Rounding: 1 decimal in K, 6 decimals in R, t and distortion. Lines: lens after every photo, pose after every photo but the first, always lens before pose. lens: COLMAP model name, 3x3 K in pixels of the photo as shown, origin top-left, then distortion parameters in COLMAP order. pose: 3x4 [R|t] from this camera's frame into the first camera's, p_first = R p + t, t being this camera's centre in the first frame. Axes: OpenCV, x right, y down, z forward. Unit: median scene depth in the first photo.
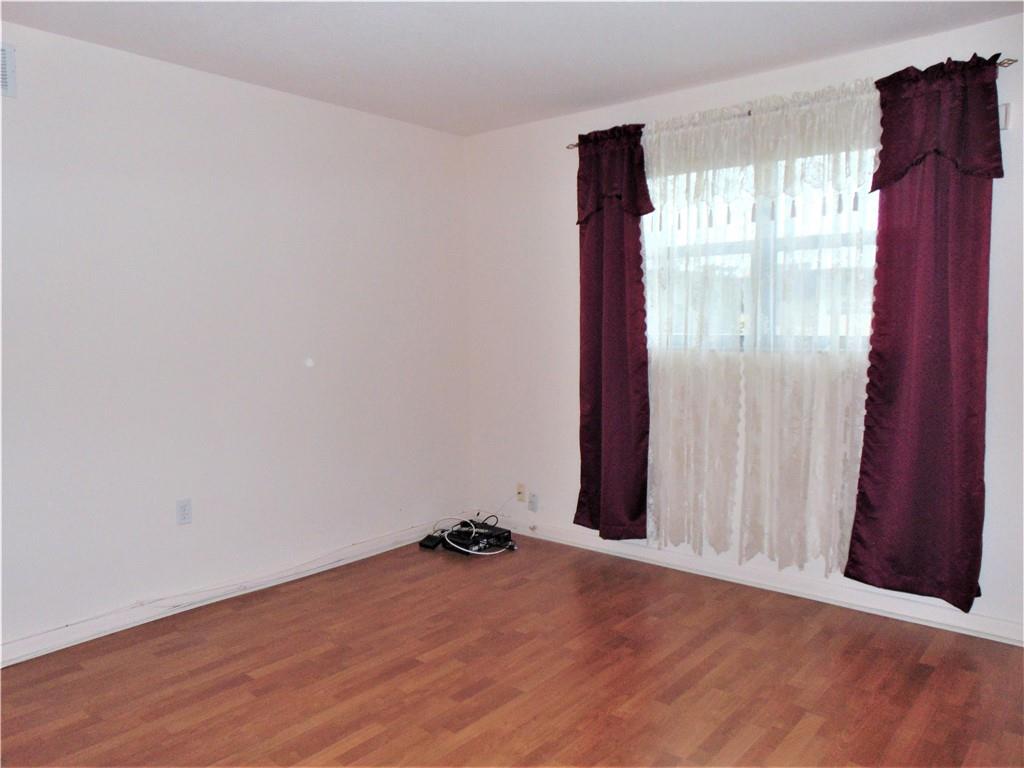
lens RADIAL K [[769.5, 0, 512.7], [0, 769.5, 380.4], [0, 0, 1]] dist [-0.033755, 0.047871]
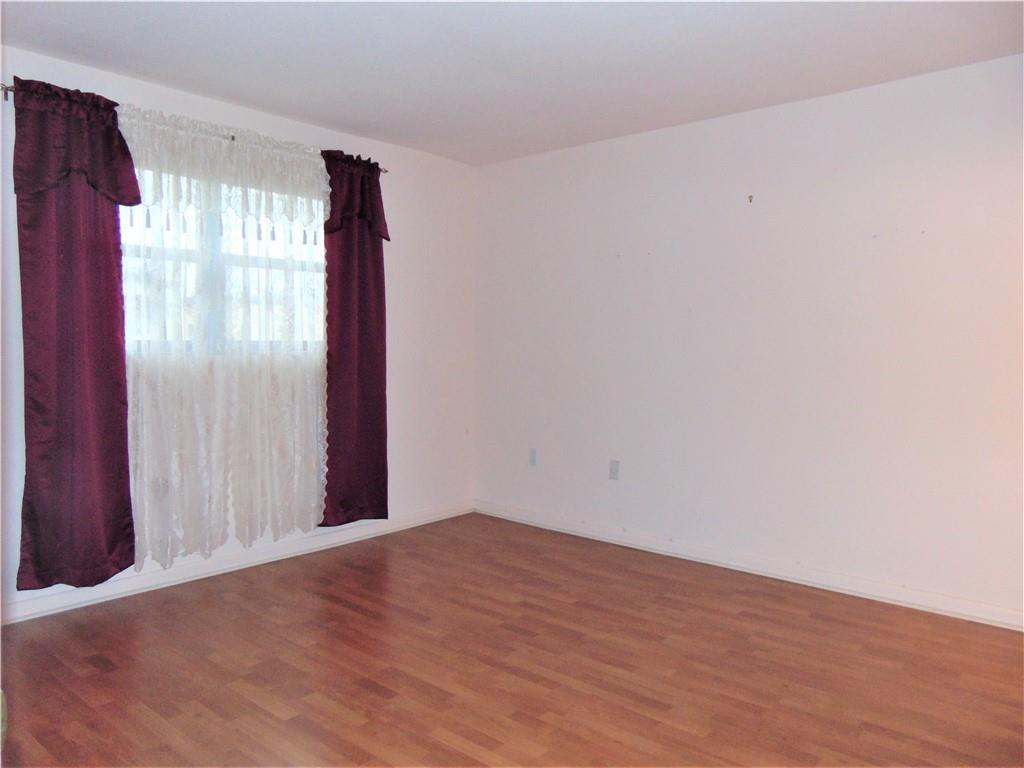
lens RADIAL K [[769.5, 0, 513.7], [0, 769.5, 386.7], [0, 0, 1]] dist [-0.033755, 0.047871]
pose [[-0.000236, -0.054229, 0.998529, -0.881057], [0.066845, 0.996294, 0.054123, -0.028590], [-0.997763, 0.066759, 0.003390, 0.671993]]
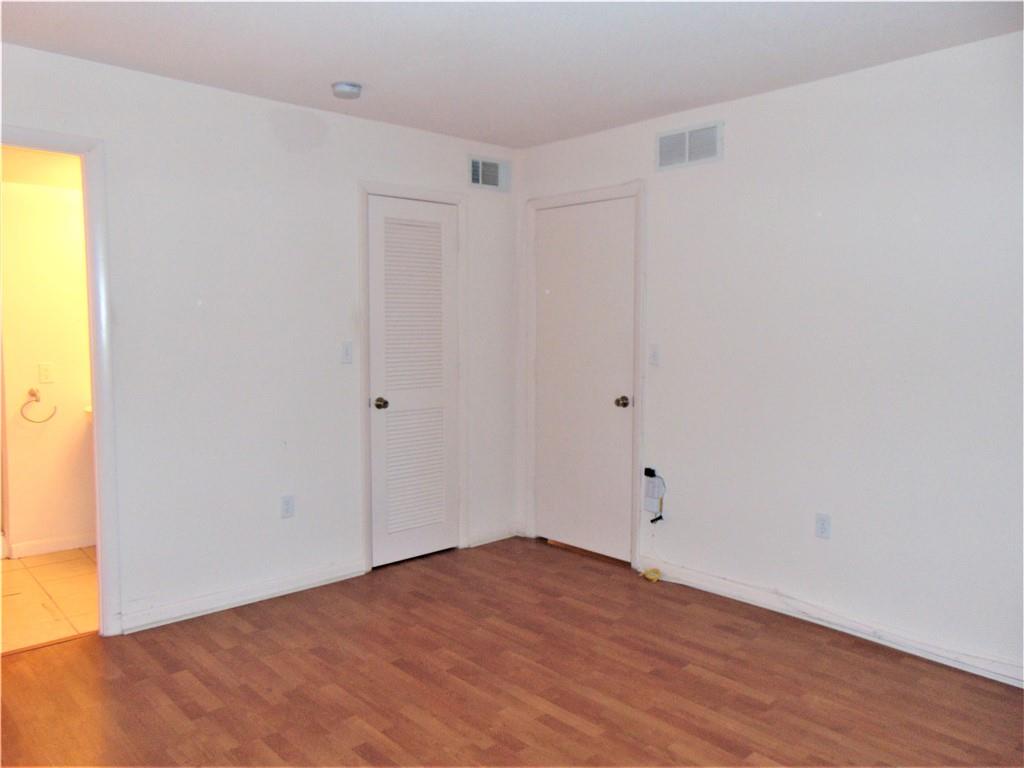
lens RADIAL K [[769.5, 0, 514.0], [0, 769.5, 383.6], [0, 0, 1]] dist [-0.033755, 0.047871]
pose [[-0.119507, 0.093483, -0.988422, 0.642617], [-0.081882, 0.991238, 0.103650, -0.093330], [0.989451, 0.093321, -0.110806, 0.742182]]
